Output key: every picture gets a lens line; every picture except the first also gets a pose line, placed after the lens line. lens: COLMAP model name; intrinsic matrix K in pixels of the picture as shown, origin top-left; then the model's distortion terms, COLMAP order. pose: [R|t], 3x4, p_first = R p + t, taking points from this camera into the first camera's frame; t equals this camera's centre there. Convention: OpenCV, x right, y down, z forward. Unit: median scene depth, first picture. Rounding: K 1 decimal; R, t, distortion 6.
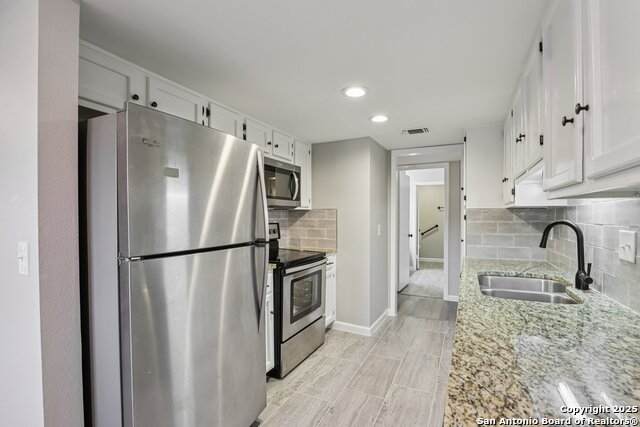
lens RADIAL K [[295.5, 0, 324.9], [0, 295.5, 215.7], [0, 0, 1]] dist [-0.025423, 0.000853]
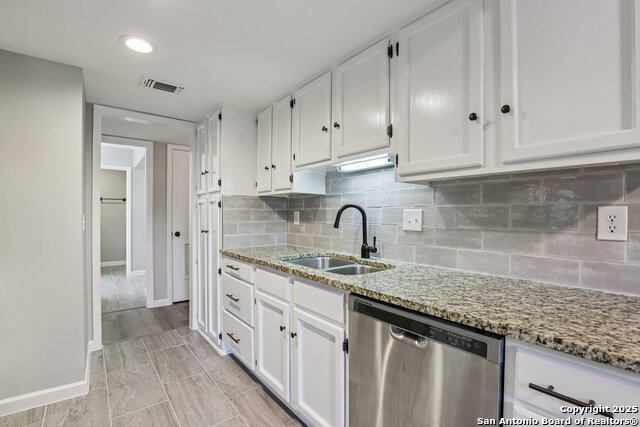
lens RADIAL K [[295.5, 0, 324.9], [0, 295.5, 215.7], [0, 0, 1]] dist [-0.025423, 0.000853]
pose [[0.430022, 0.000591, 0.902818, -0.215872], [-0.007601, 0.999967, 0.002966, 0.038561], [-0.902786, -0.008138, 0.430012, 0.358809]]
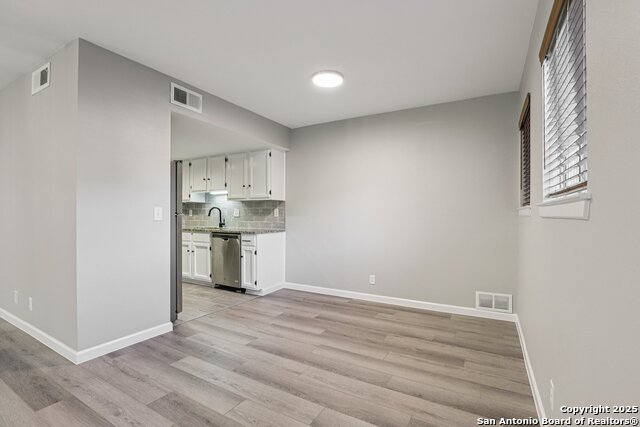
lens RADIAL K [[295.5, 0, 324.9], [0, 295.5, 215.7], [0, 0, 1]] dist [-0.025423, 0.000853]
pose [[0.066561, 0.001380, 0.997781, -1.455338], [-0.007991, 0.999968, -0.000850, 0.064543], [-0.997750, -0.007917, 0.066570, -0.256727]]
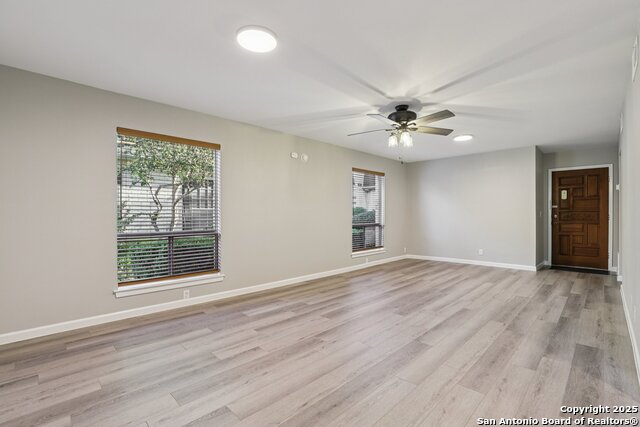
lens RADIAL K [[295.5, 0, 324.9], [0, 295.5, 215.7], [0, 0, 1]] dist [-0.025423, 0.000853]
pose [[0.948140, 0.000263, -0.317854, -1.150181], [0.001794, 0.999979, 0.006177, 0.064110], [0.317849, -0.006427, 0.948119, -0.328891]]
